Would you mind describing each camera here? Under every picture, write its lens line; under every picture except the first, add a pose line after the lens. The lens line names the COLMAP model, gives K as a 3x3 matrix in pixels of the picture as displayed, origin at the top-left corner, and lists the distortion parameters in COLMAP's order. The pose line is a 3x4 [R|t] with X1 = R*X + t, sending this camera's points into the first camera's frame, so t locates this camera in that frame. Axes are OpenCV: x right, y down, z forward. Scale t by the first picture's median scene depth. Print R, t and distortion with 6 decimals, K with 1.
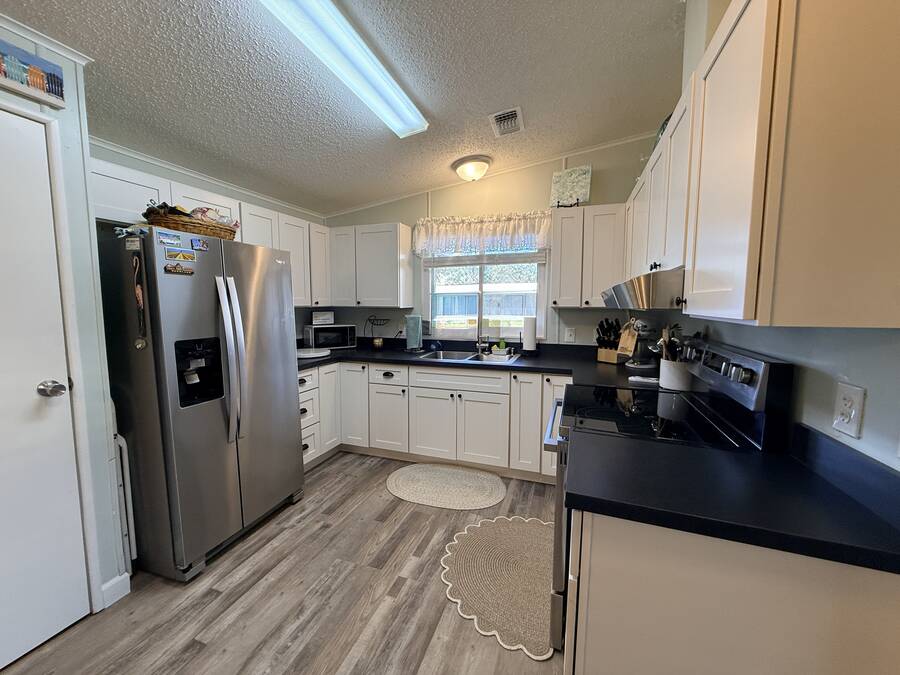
lens RADIAL K [[358.0, 0, 451.5], [0, 358.0, 343.3], [0, 0, 1]] dist [-0.053053, 0.019316]
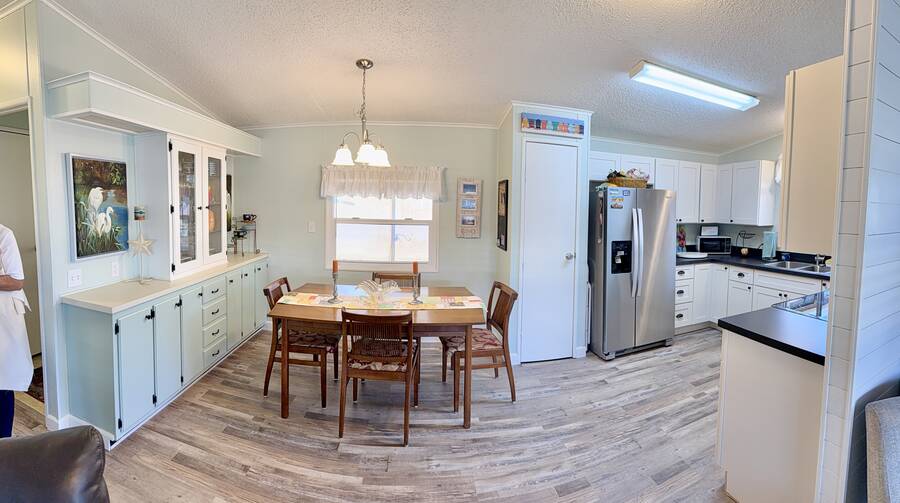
lens RADIAL K [[639.7, 0, 450.0], [0, 639.7, 251.5], [0, 0, 1]] dist [-0.000219, 0.000371]
pose [[0.499385, 0.061494, -0.864195, 1.578510], [-0.073600, 0.996883, 0.028405, 0.014032], [0.863248, 0.049419, 0.502355, -1.359989]]
